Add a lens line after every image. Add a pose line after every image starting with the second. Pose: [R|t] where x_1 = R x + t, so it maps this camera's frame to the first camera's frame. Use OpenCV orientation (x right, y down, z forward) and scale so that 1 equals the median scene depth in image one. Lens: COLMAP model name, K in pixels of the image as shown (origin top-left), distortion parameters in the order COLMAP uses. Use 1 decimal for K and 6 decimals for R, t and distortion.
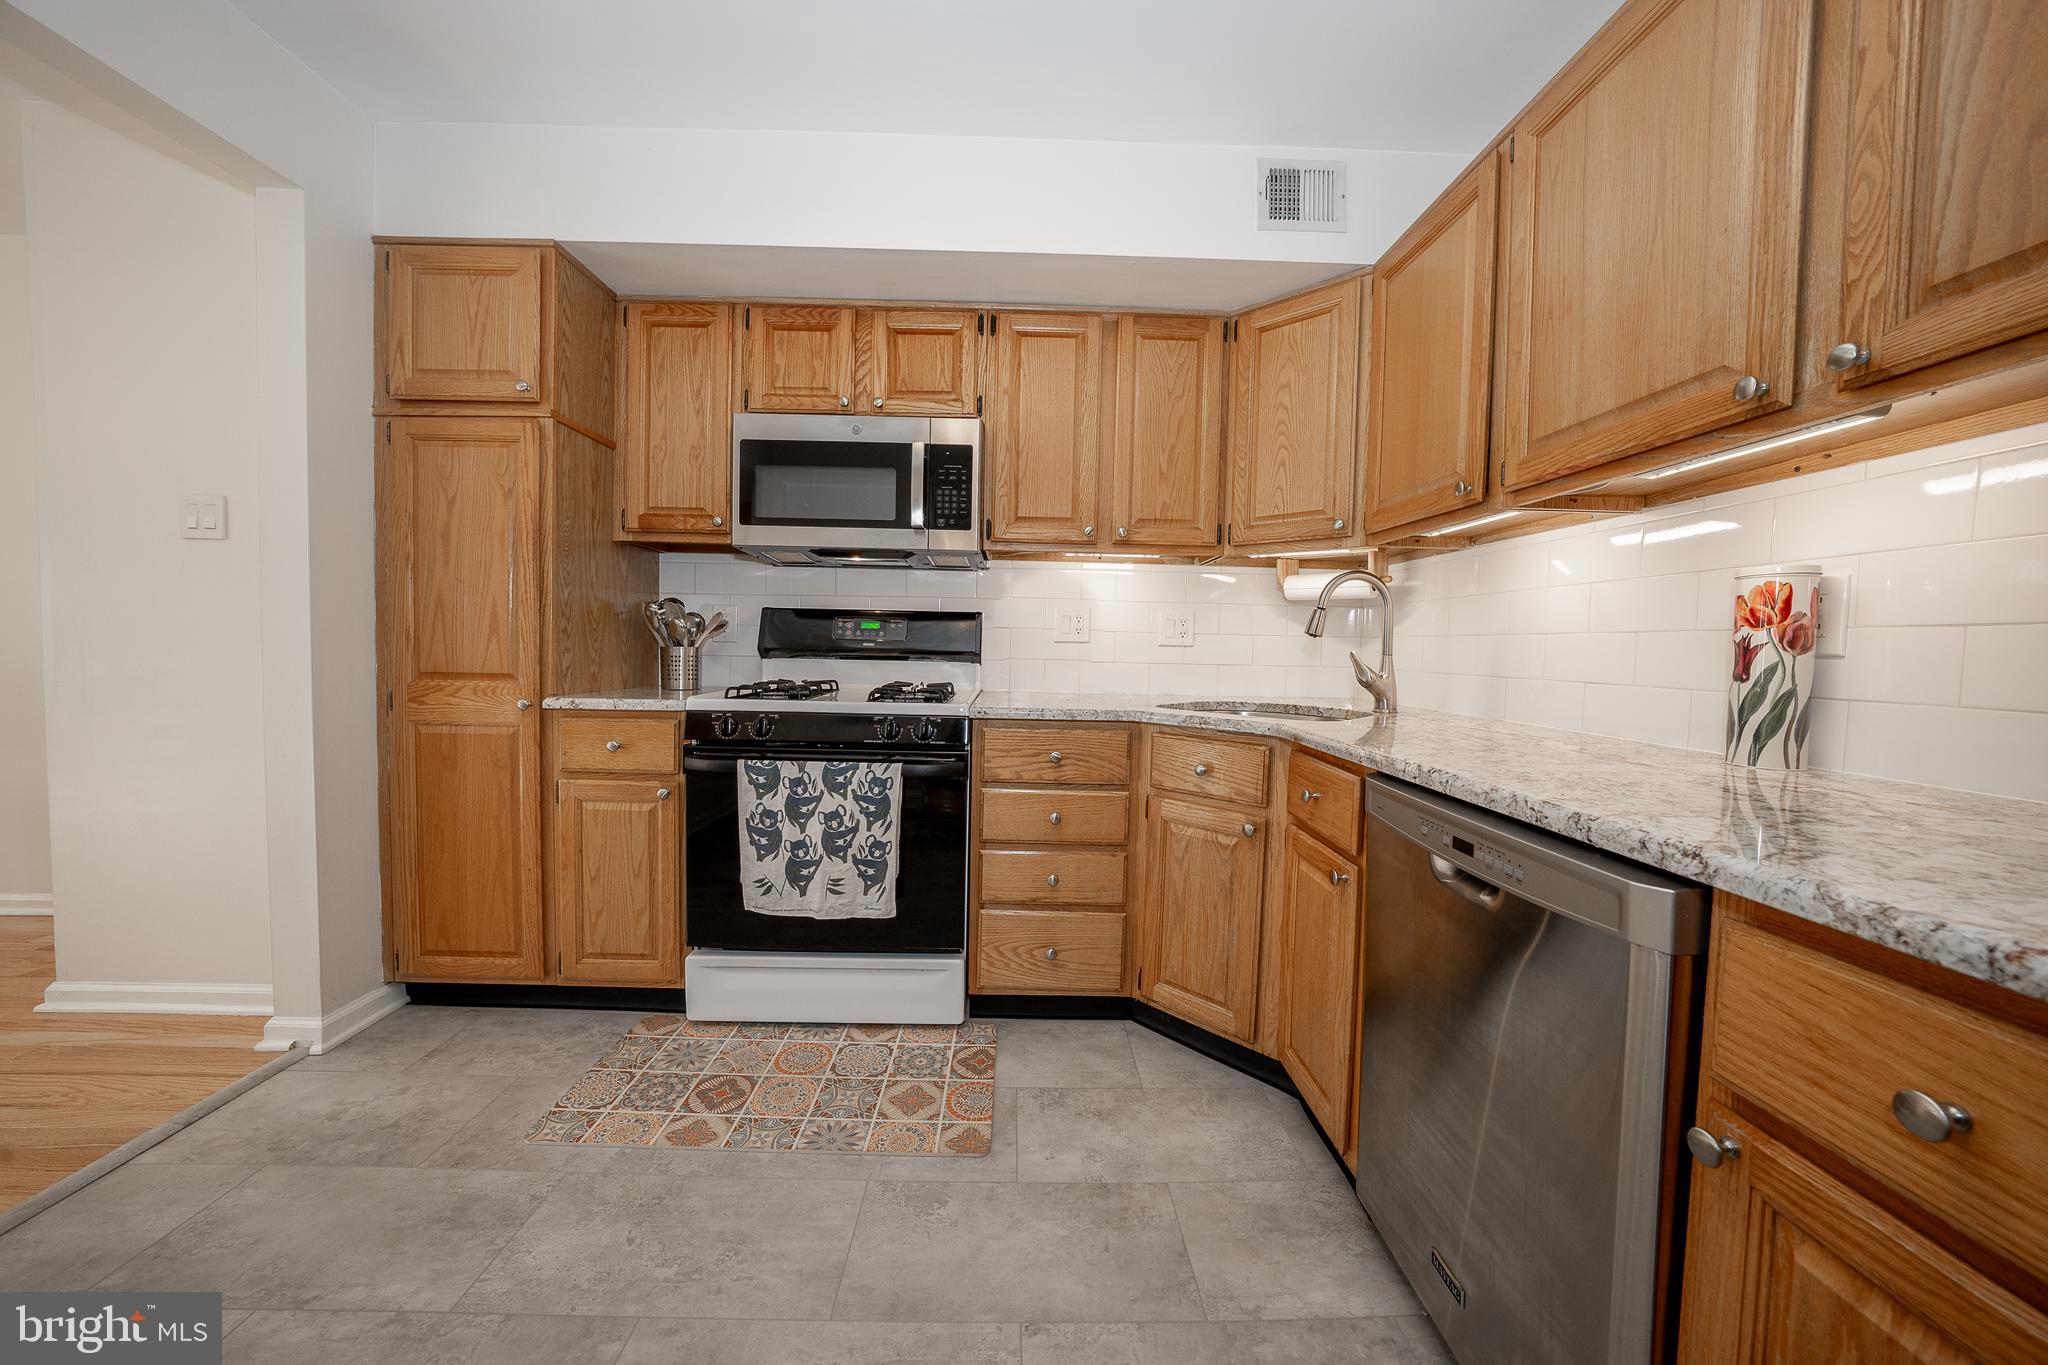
lens RADIAL K [[701.6, 0, 1023.3], [0, 701.6, 670.9], [0, 0, 1]] dist [-0.023243, 0.003927]
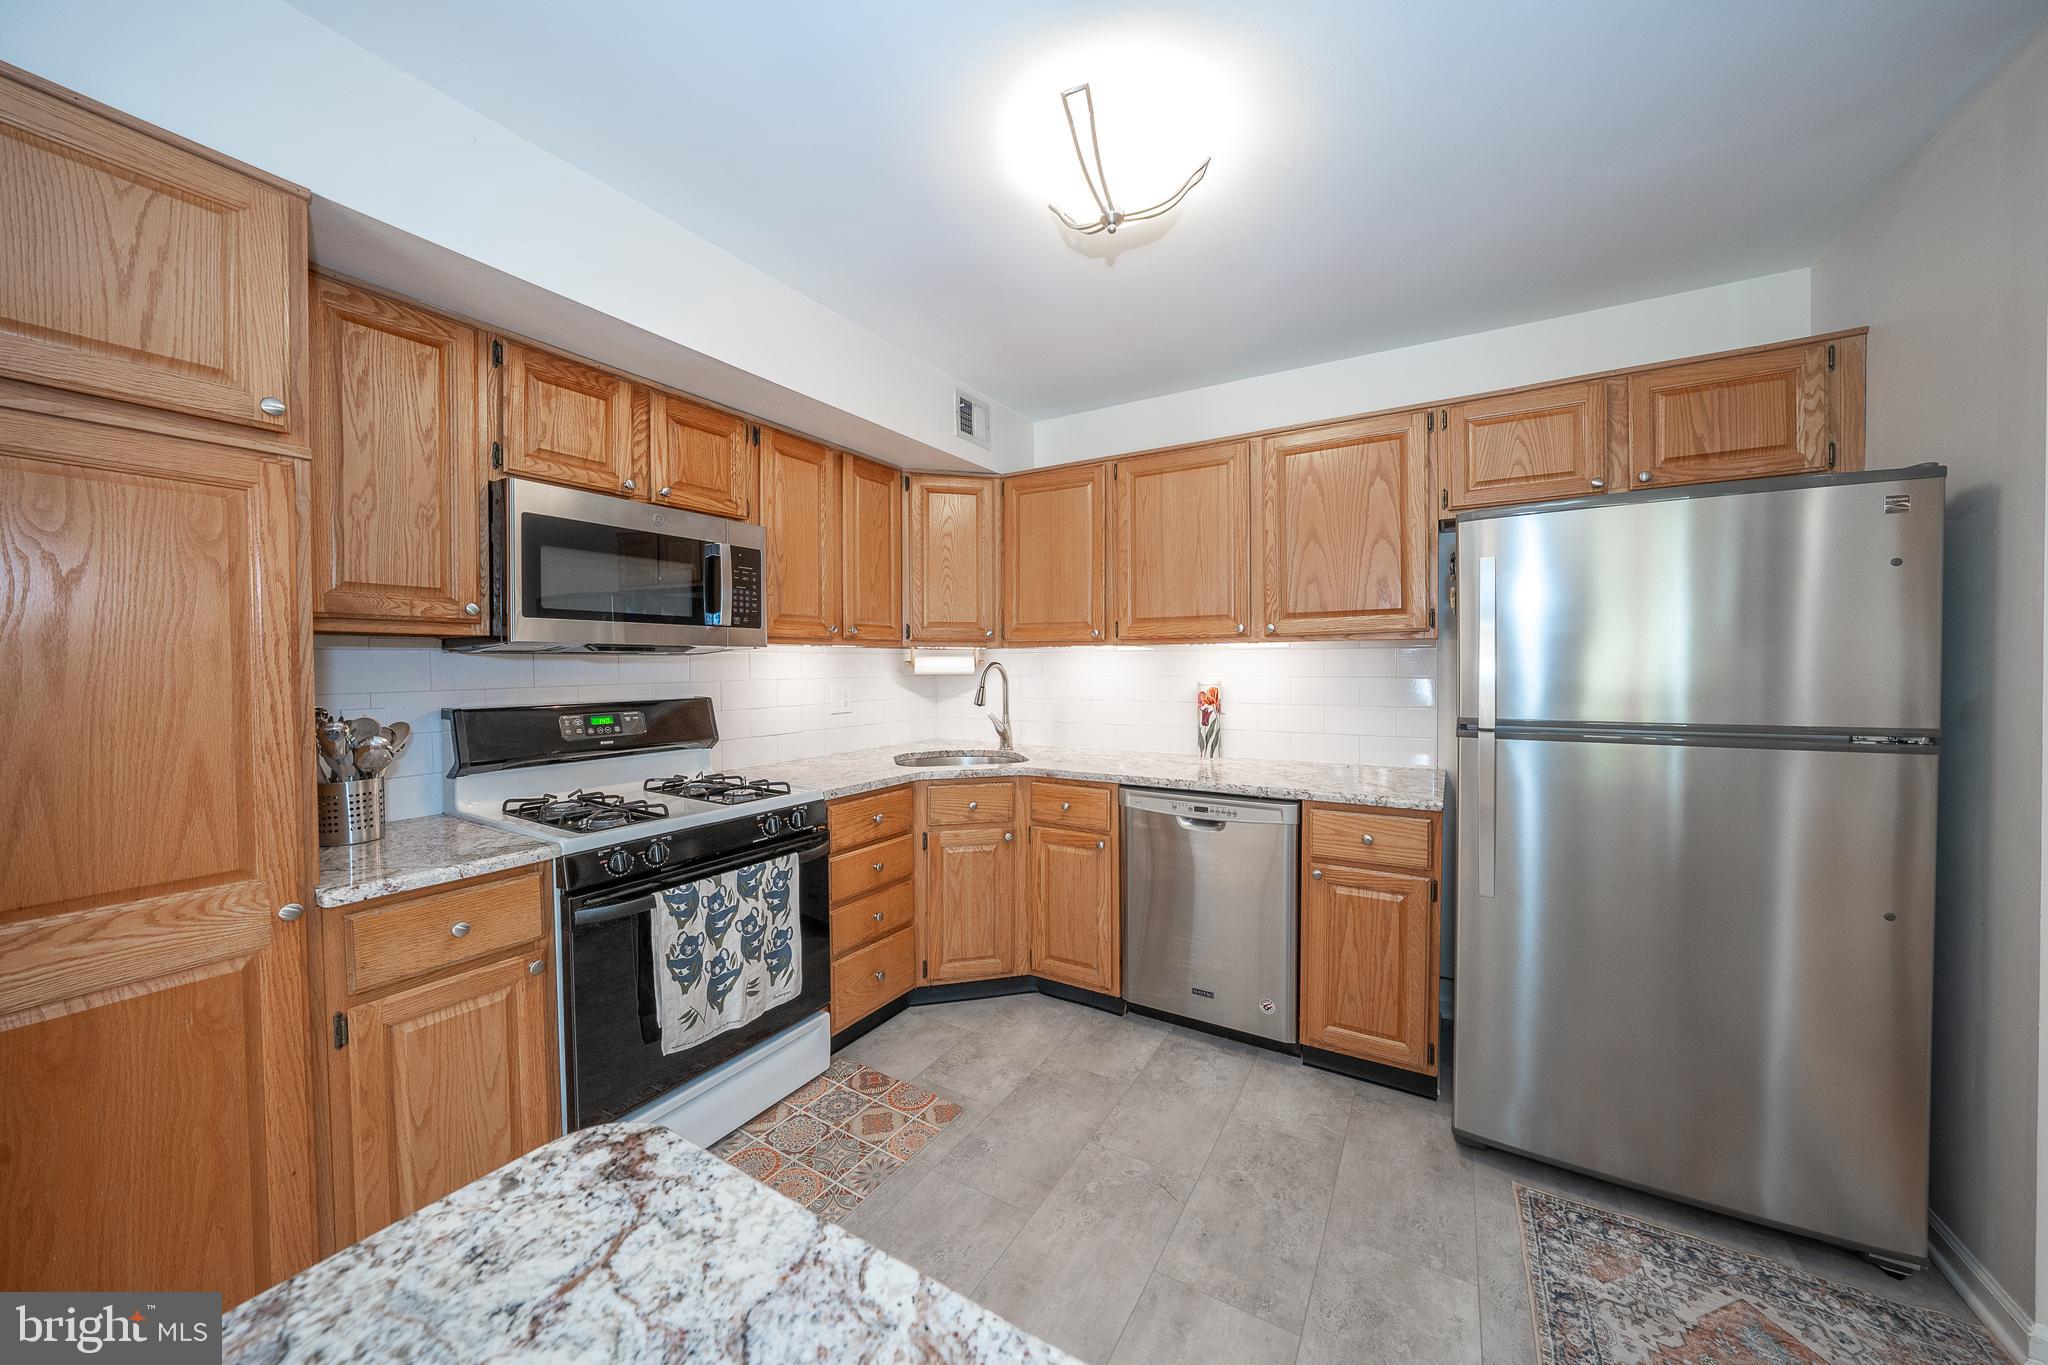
lens RADIAL K [[701.6, 0, 1023.2], [0, 701.6, 671.8], [0, 0, 1]] dist [-0.023243, 0.003927]
pose [[0.534857, -0.034526, 0.844237, -0.897660], [0.048568, 0.998769, 0.010076, -0.145599], [-0.843545, 0.035614, 0.535876, 0.100353]]
